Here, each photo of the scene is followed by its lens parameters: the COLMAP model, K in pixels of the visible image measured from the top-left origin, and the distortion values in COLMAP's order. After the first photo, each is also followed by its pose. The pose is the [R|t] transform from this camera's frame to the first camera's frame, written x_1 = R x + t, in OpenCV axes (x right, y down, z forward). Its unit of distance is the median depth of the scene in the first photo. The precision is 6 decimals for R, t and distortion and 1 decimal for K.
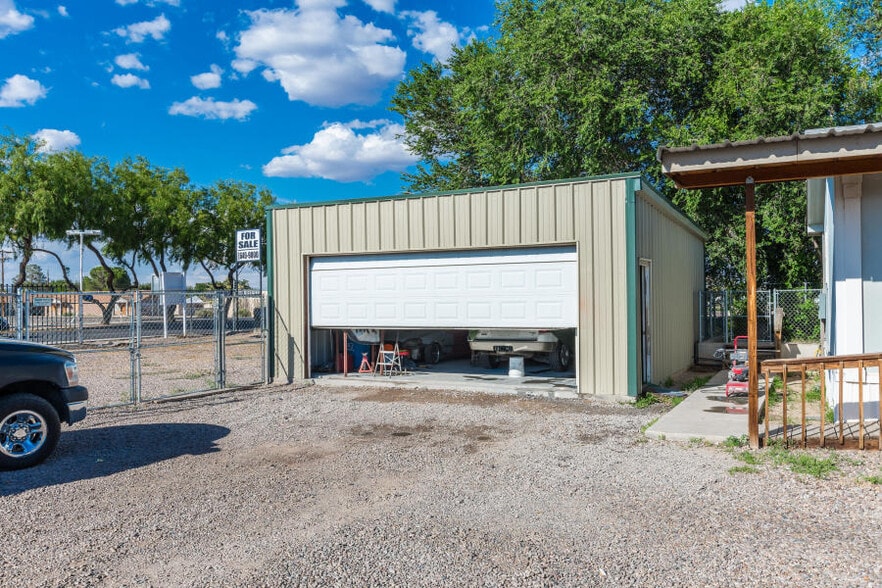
lens RADIAL K [[712.2, 0, 440.3], [0, 712.2, 295.5], [0, 0, 1]] dist [-0.008498, -0.006018]
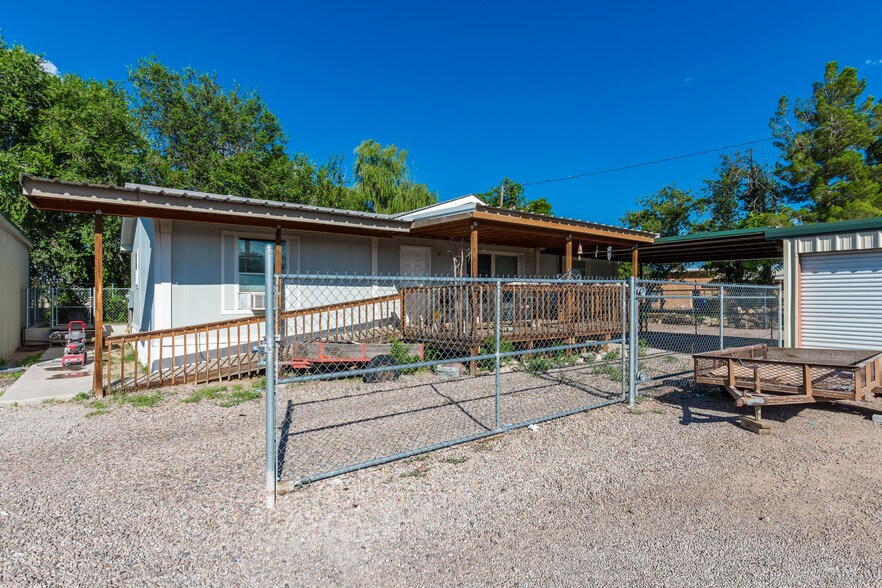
lens RADIAL K [[453.4, 0, 441.0], [0, 453.4, 294.0], [0, 0, 1]] dist [-0.003290, -0.000748]
pose [[0.412856, 0.010687, 0.910734, -0.105976], [-0.012985, 0.999899, -0.005847, 0.000190], [-0.910704, -0.009412, 0.412953, -0.010065]]
